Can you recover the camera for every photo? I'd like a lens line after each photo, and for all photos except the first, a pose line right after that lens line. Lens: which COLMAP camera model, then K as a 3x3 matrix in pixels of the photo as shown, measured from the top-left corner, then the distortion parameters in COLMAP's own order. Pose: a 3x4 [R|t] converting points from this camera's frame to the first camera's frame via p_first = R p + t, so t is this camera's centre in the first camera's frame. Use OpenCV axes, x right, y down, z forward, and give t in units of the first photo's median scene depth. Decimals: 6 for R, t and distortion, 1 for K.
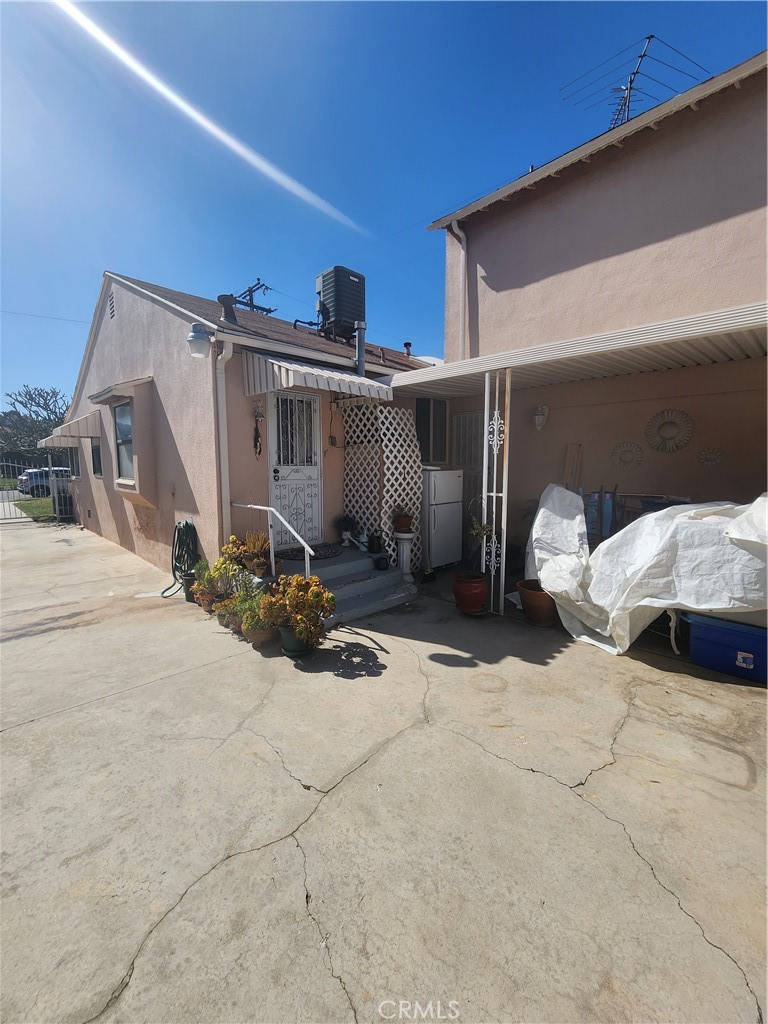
lens RADIAL K [[420.6, 0, 389.6], [0, 420.6, 509.2], [0, 0, 1]] dist [0.002769, -0.003991]
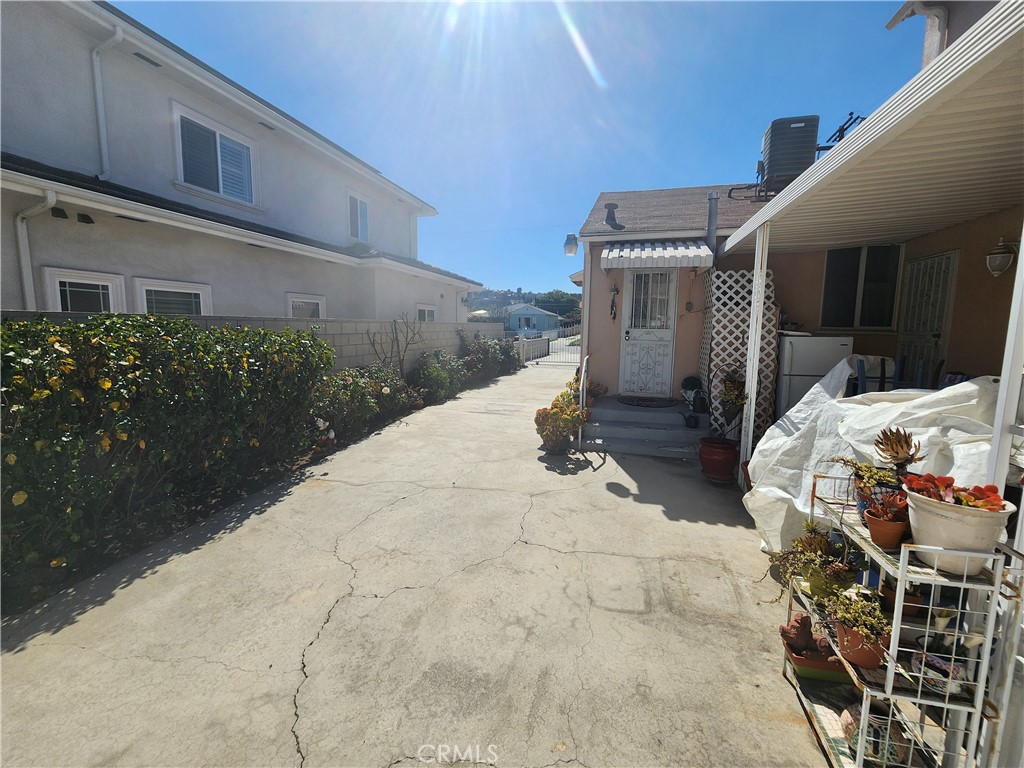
lens RADIAL K [[420.6, 0, 514.6], [0, 420.6, 372.6], [0, 0, 1]] dist [0.002769, -0.003991]
pose [[0.505866, 0.101771, -0.856588, 0.962550], [-0.105648, 0.992850, 0.055568, -0.008289], [0.856118, 0.062387, 0.513000, 0.102685]]
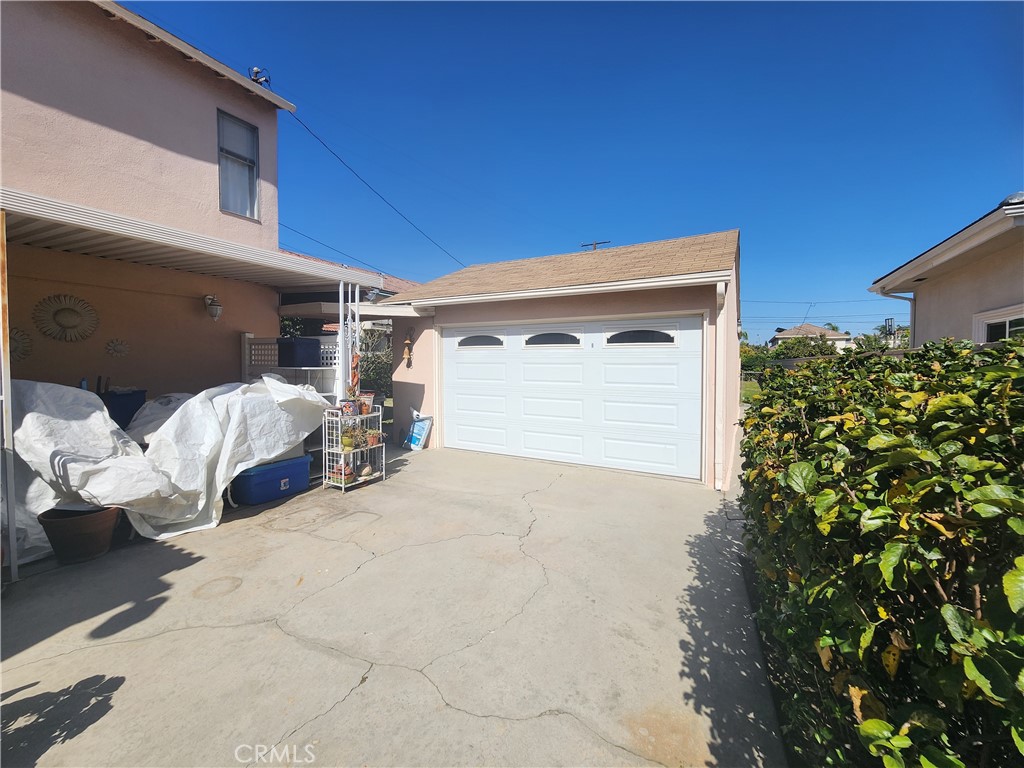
lens RADIAL K [[420.6, 0, 514.6], [0, 420.6, 372.6], [0, 0, 1]] dist [0.002769, -0.003991]
pose [[-0.279575, -0.027308, 0.959735, -0.706025], [0.100898, 0.993225, 0.057653, -0.036645], [-0.954807, 0.112953, -0.274926, 0.501091]]
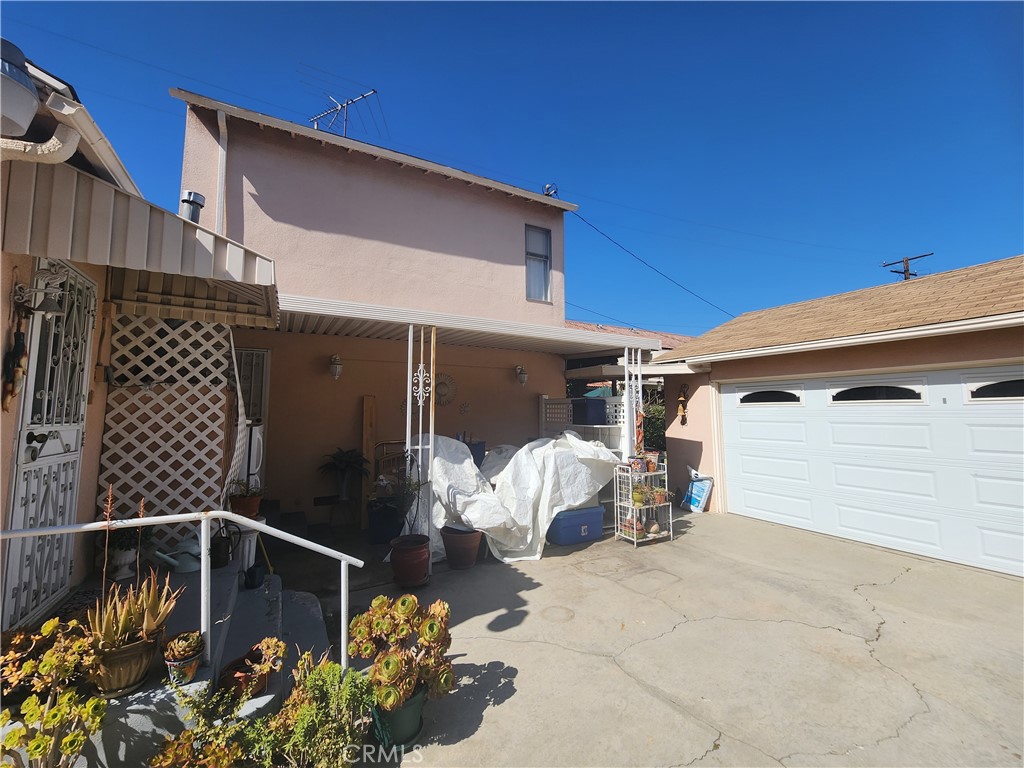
lens RADIAL K [[423.8, 0, 510.7], [0, 423.8, 371.3], [0, 0, 1]] dist [0.000645, -0.004238]
pose [[0.285142, 0.091448, 0.954113, -0.799004], [0.103982, 0.986612, -0.125638, -0.078612], [-0.952828, 0.135035, 0.271816, 0.628938]]
